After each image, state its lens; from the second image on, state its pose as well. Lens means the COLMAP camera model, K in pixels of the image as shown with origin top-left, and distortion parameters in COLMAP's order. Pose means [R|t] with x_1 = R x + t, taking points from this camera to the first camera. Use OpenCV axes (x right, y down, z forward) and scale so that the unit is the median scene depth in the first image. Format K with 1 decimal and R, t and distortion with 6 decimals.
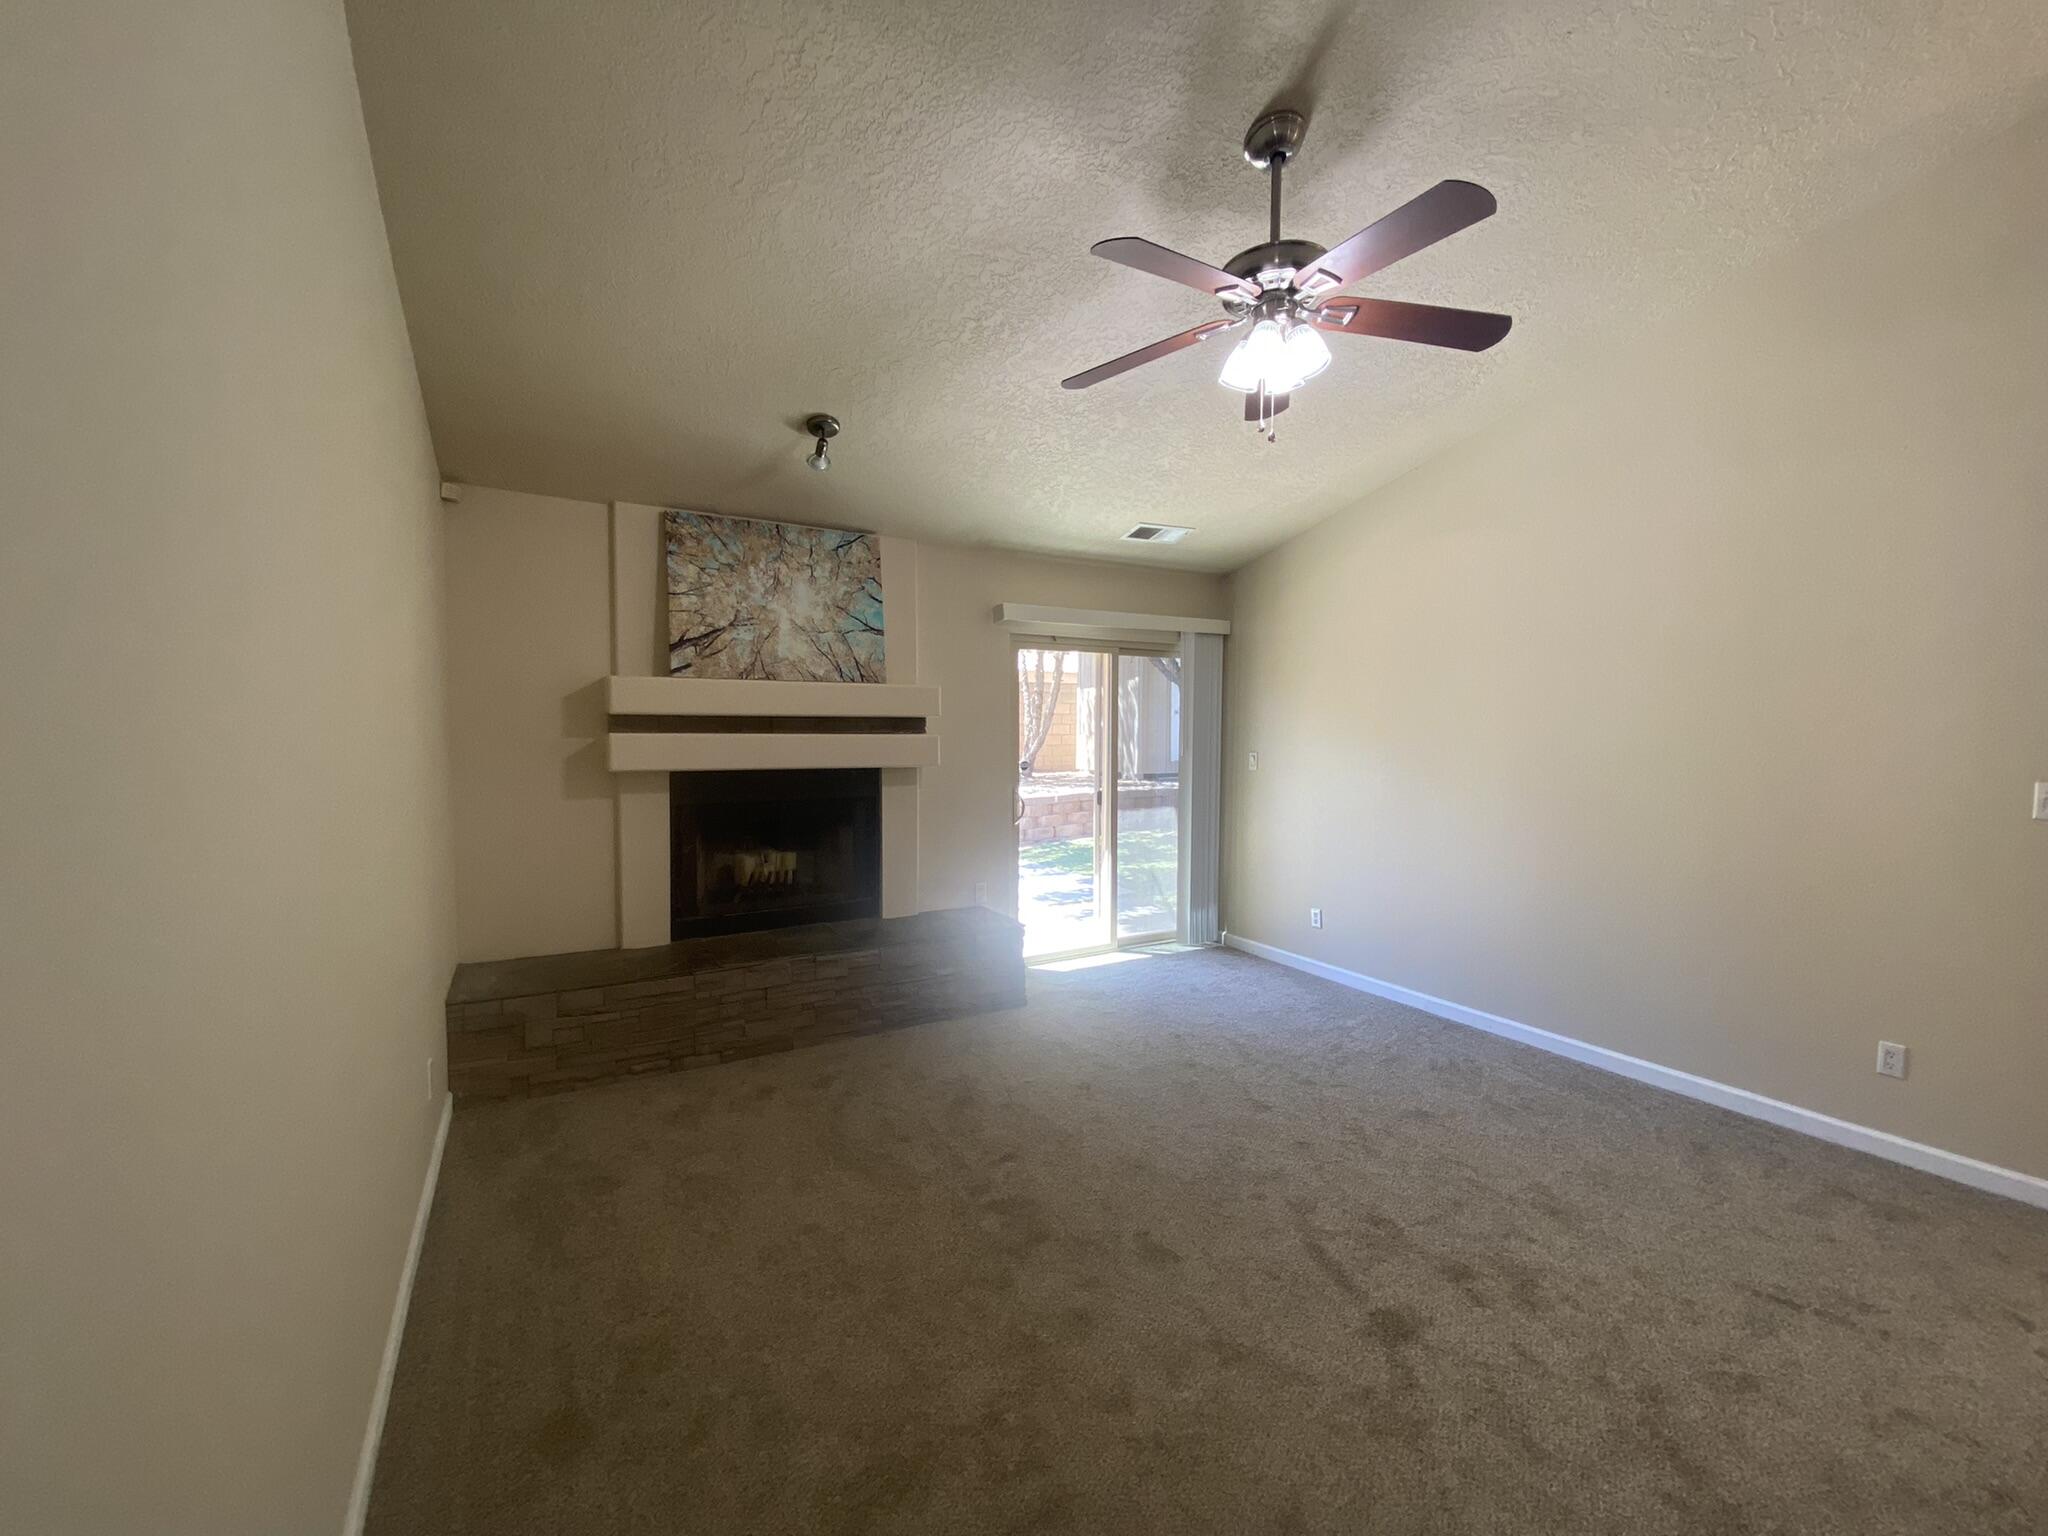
lens RADIAL K [[837.9, 0, 1032.6], [0, 837.9, 766.3], [0, 0, 1]] dist [0.019043, -0.015581]
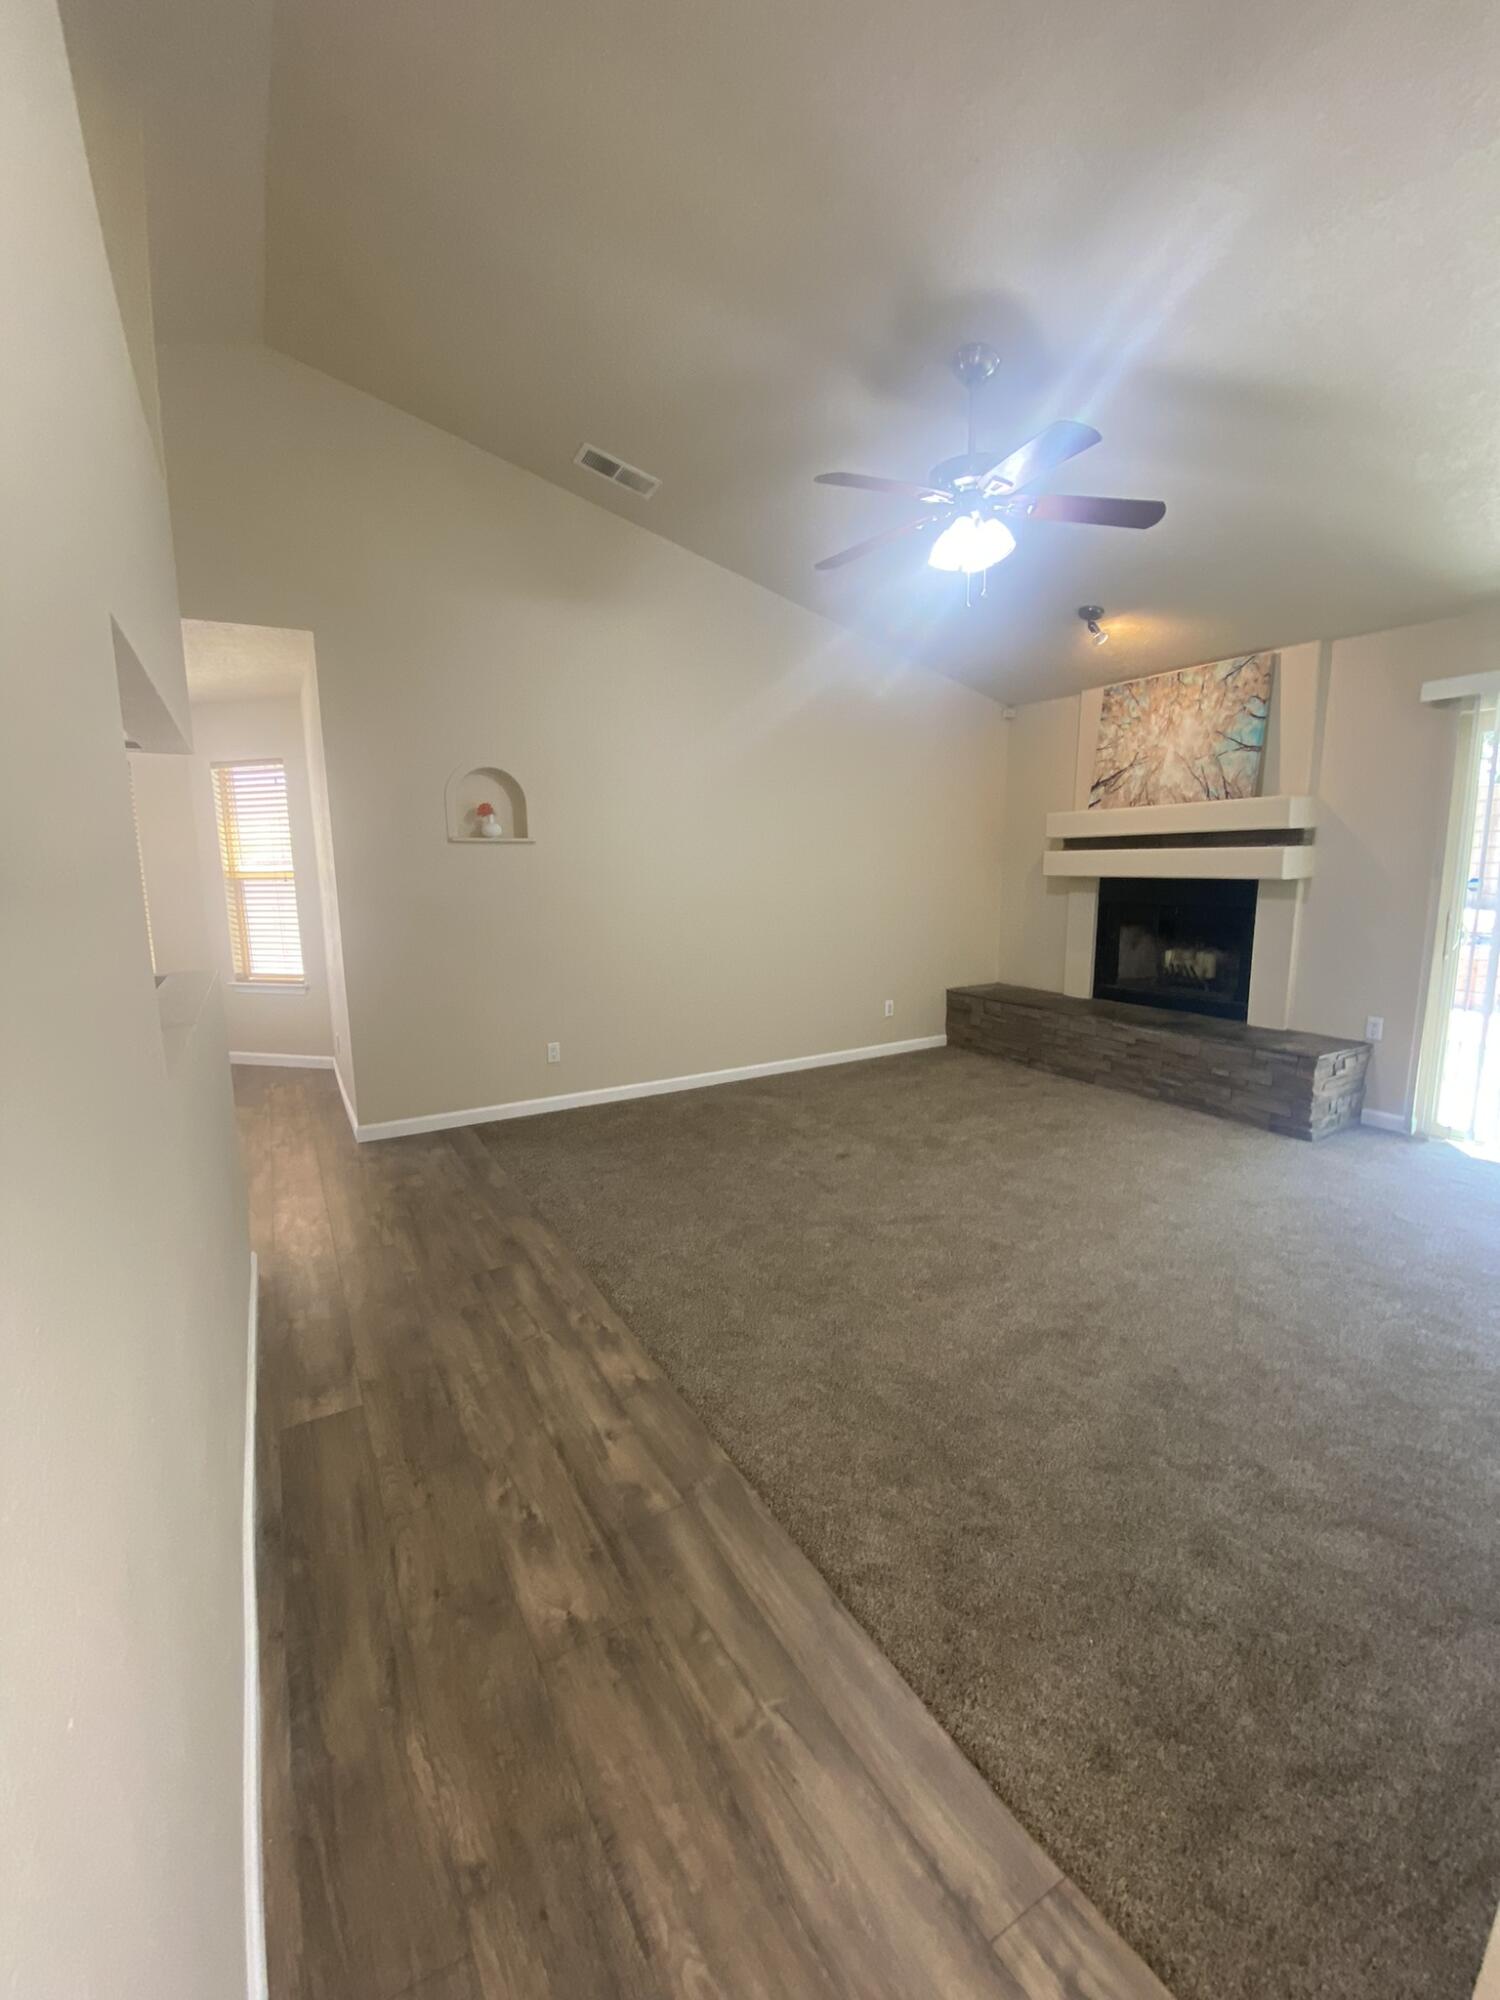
lens RADIAL K [[818.3, 0, 736.3], [0, 818.3, 991.6], [0, 0, 1]] dist [0.019043, -0.015581]
pose [[-0.008373, 0.146187, -0.989222, 0.943757], [-0.041888, 0.988337, 0.146411, 0.018000], [0.999087, 0.042662, -0.002152, 0.395602]]
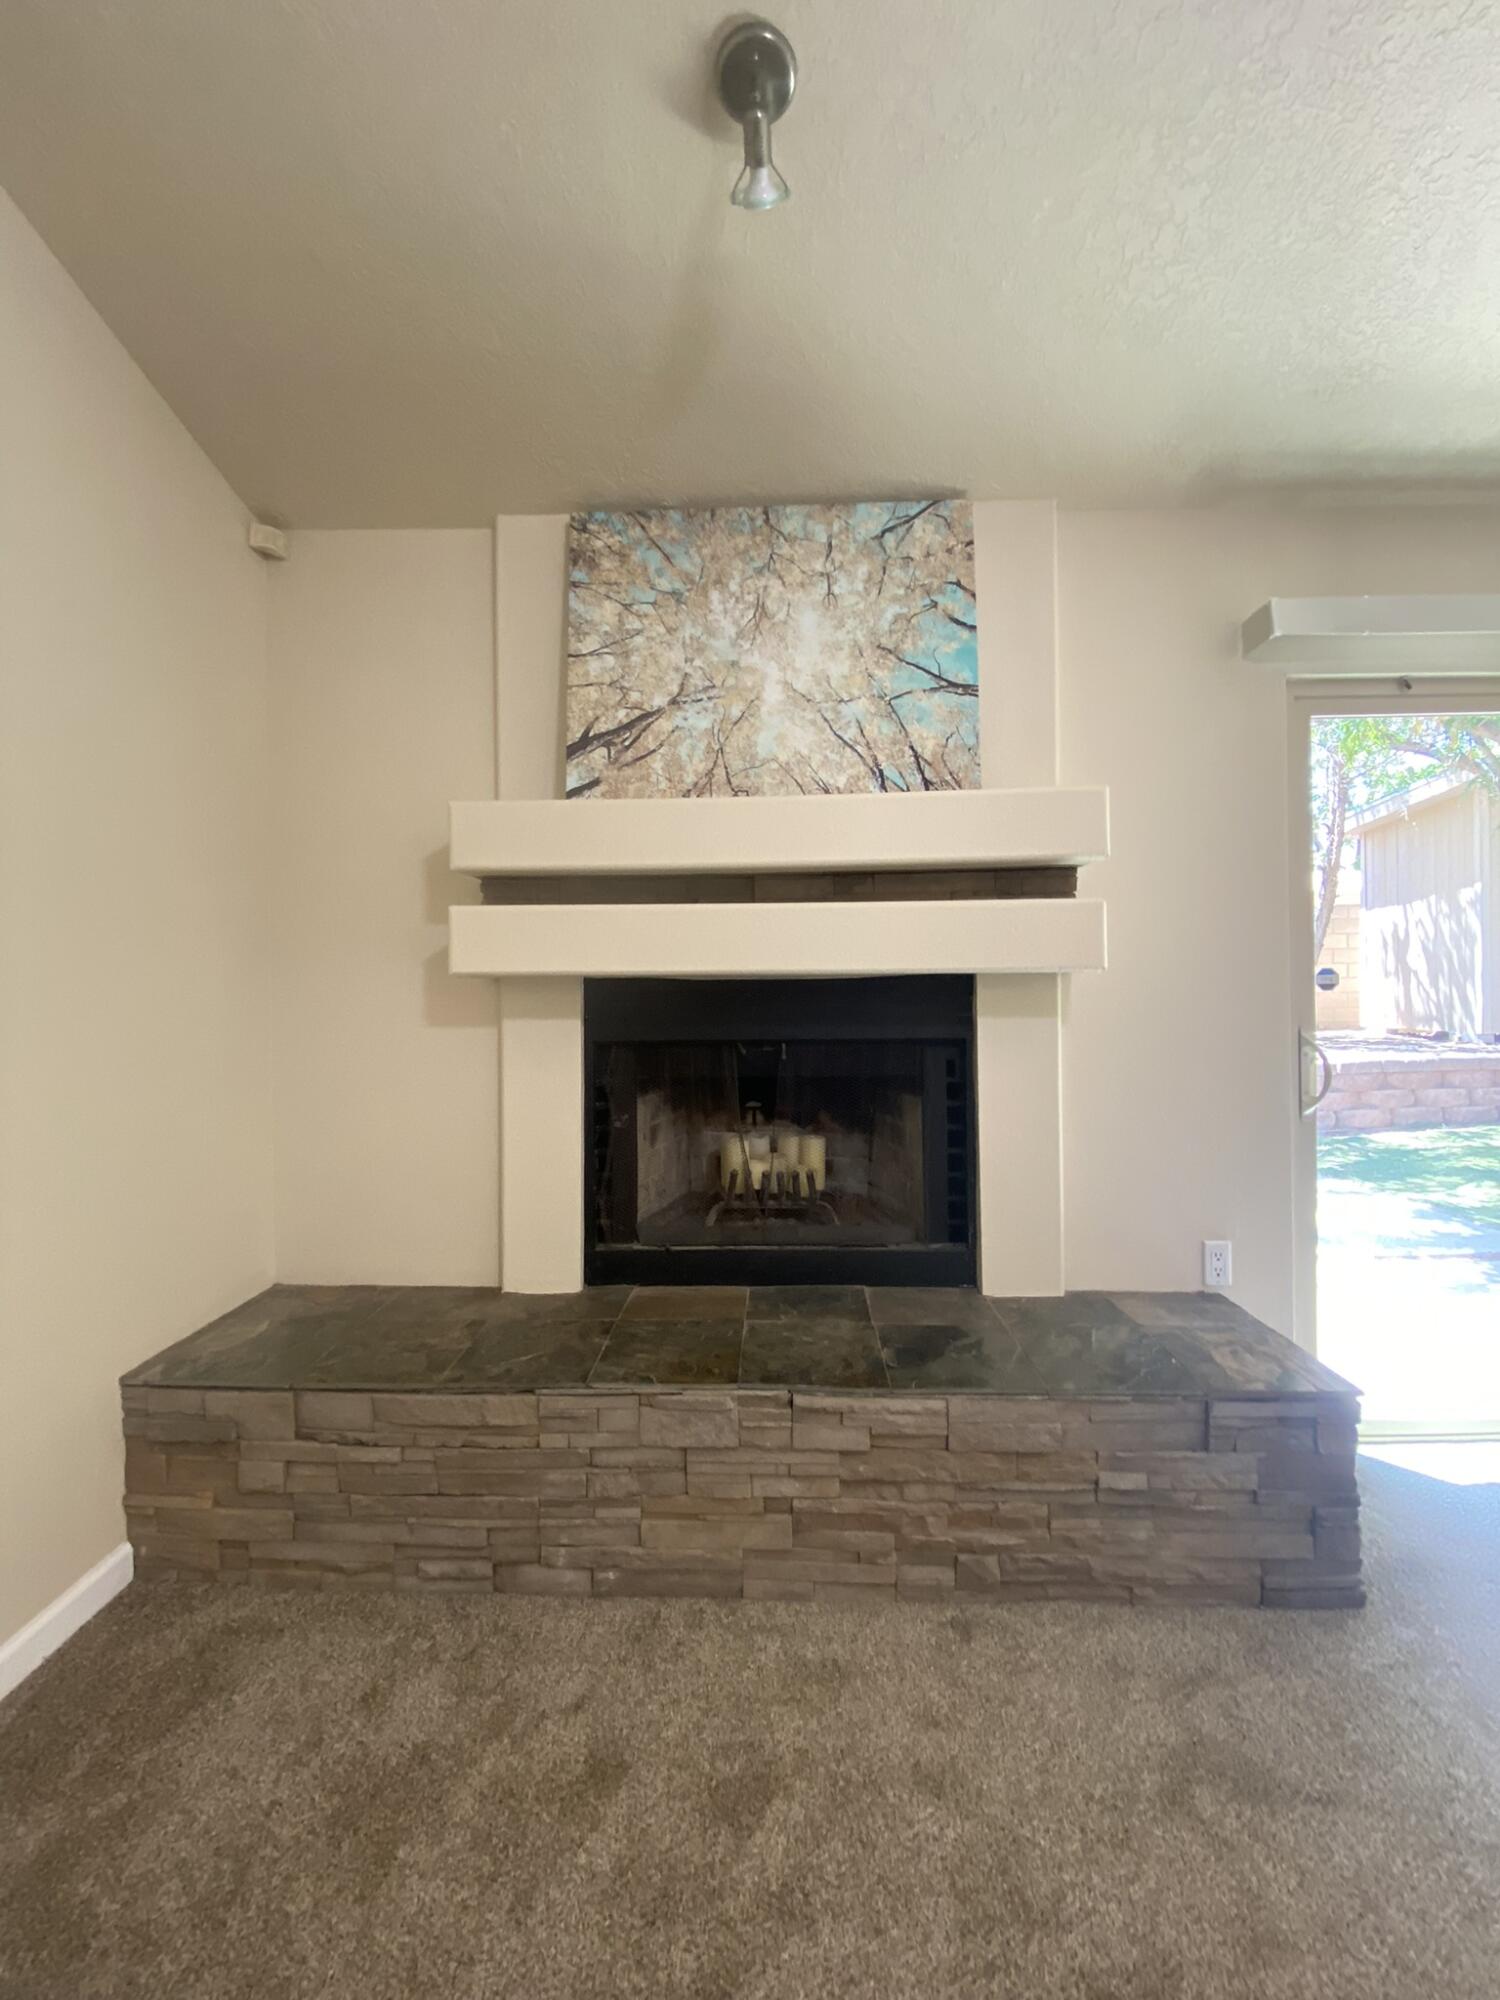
lens RADIAL K [[818.3, 0, 752.7], [0, 818.3, 996.4], [0, 0, 1]] dist [0.019043, -0.015581]
pose [[0.847985, -0.008914, -0.529945, -0.044506], [-0.012094, 0.999273, -0.036161, 0.033347], [0.529882, 0.037073, 0.847261, 0.584993]]
